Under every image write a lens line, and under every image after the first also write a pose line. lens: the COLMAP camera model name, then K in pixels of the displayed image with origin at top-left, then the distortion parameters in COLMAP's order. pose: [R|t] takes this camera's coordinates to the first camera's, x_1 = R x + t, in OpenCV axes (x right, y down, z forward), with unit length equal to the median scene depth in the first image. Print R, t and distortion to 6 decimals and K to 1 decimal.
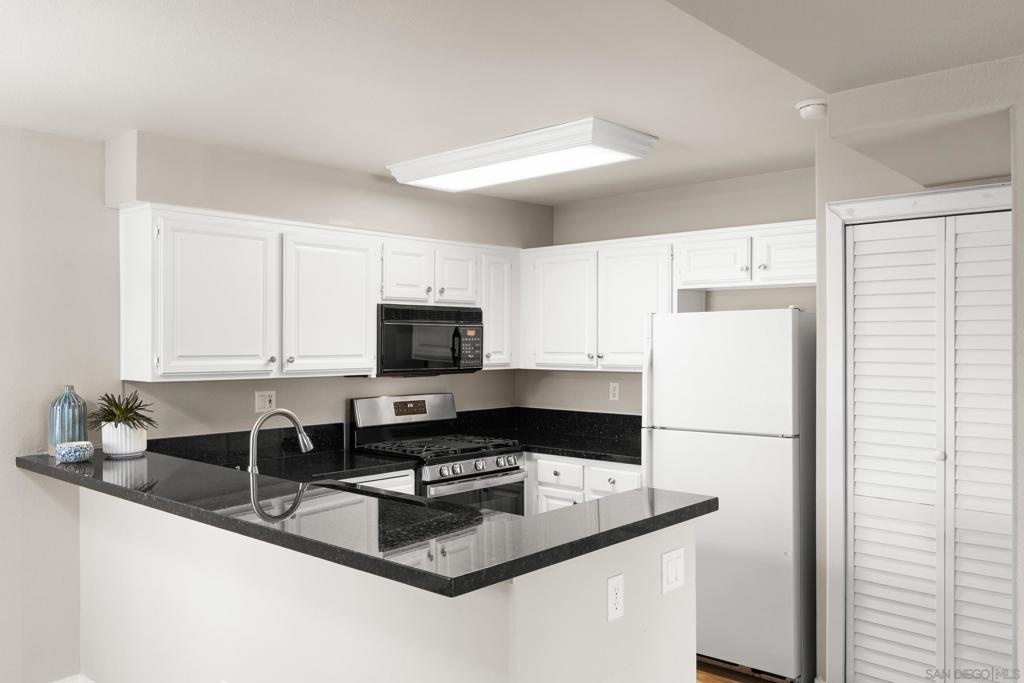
lens RADIAL K [[814.8, 0, 511.2], [0, 814.8, 347.3], [0, 0, 1]] dist [-0.013456, 0.000656]
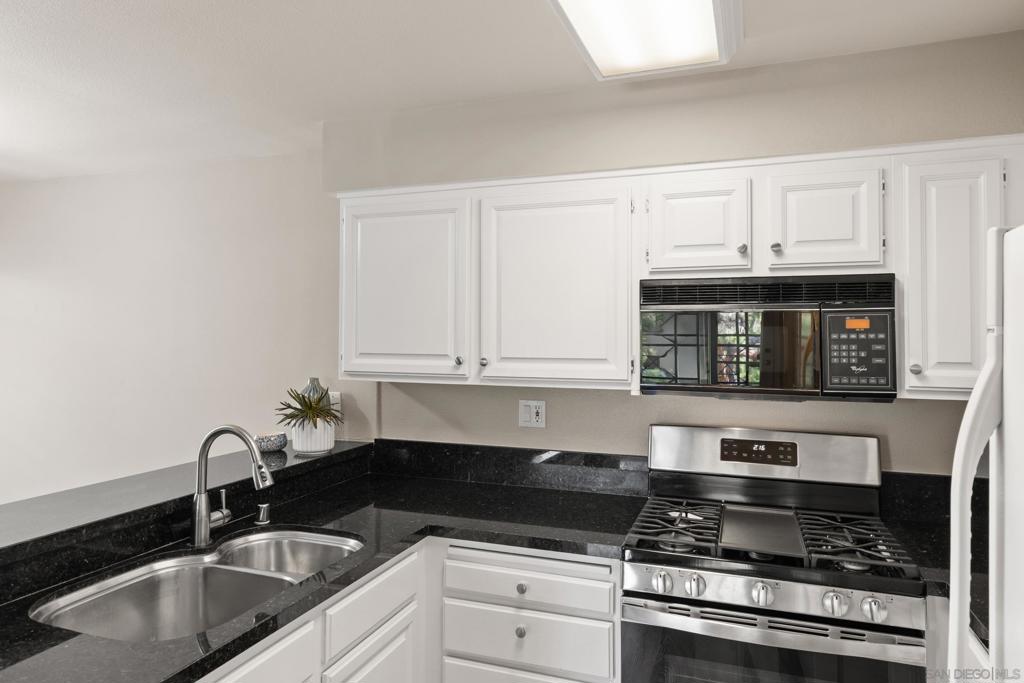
lens RADIAL K [[651.9, 0, 508.7], [0, 651.9, 315.6], [0, 0, 1]] dist [0.005447, -0.002771]
pose [[0.382886, -0.027615, -0.923383, 0.264148], [-0.011514, 0.999333, -0.034661, -0.006422], [0.923724, 0.023903, 0.382312, 0.693378]]
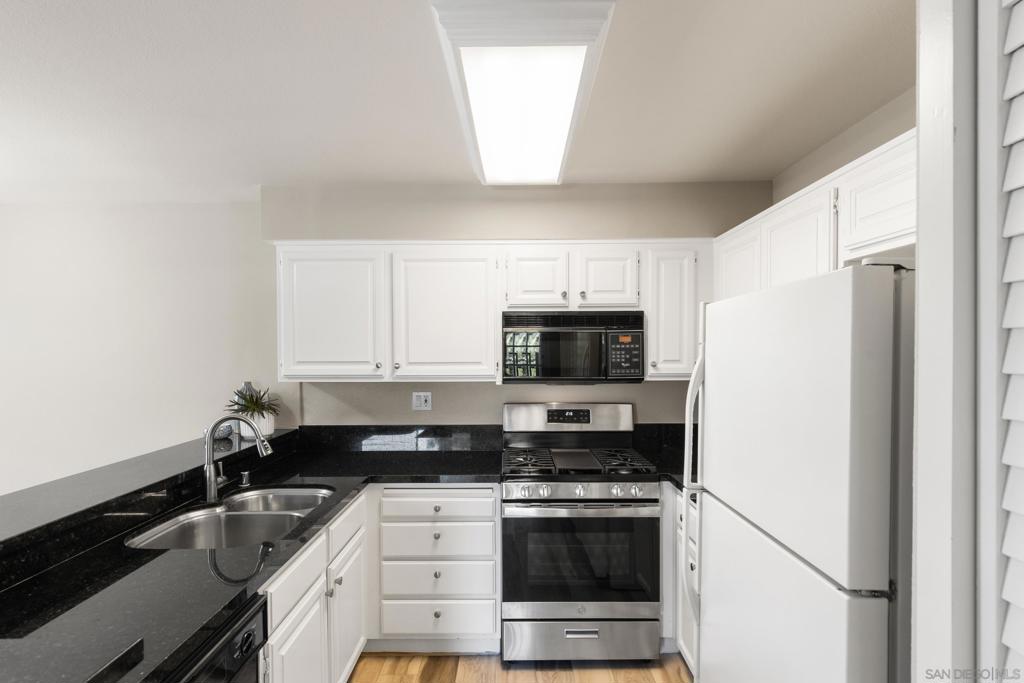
lens RADIAL K [[541.4, 0, 509.1], [0, 541.4, 355.1], [0, 0, 1]] dist [0.001434, -0.000320]
pose [[0.671741, 0.006972, -0.740754, 0.332437], [-0.000966, 0.999963, 0.008535, -0.005258], [0.740786, -0.005017, 0.671723, 0.543362]]
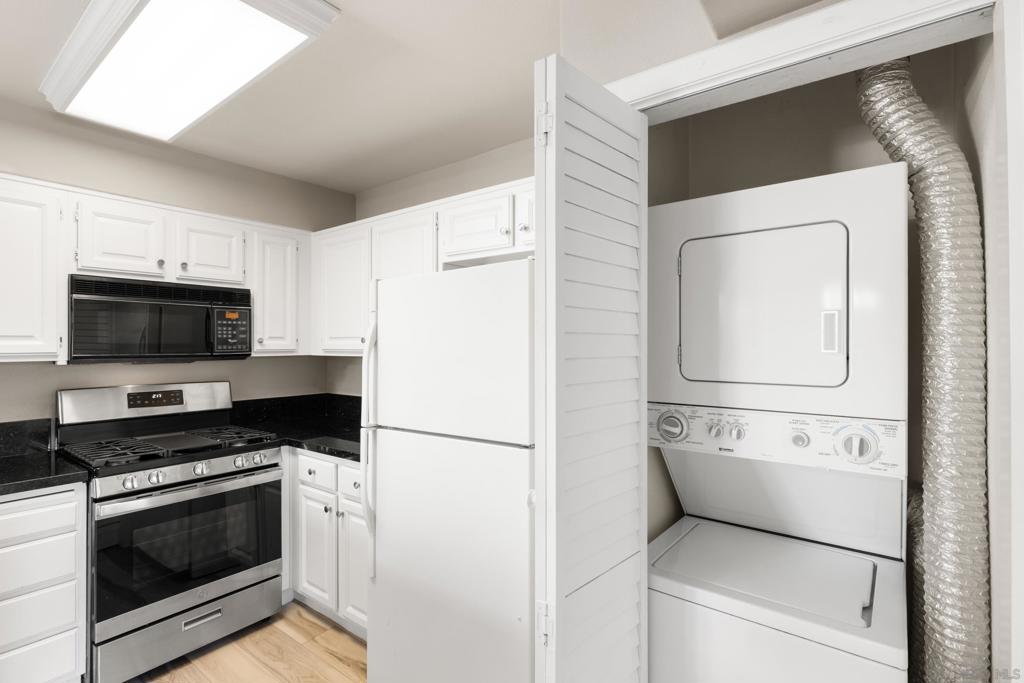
lens RADIAL K [[492.3, 0, 512.2], [0, 492.3, 345.2], [0, 0, 1]] dist [-0.000172, 0.001545]
pose [[0.995552, -0.001416, 0.094207, 0.227137], [0.001909, 0.999985, -0.005143, 0.020706], [-0.094198, 0.005300, 0.995539, 0.457085]]
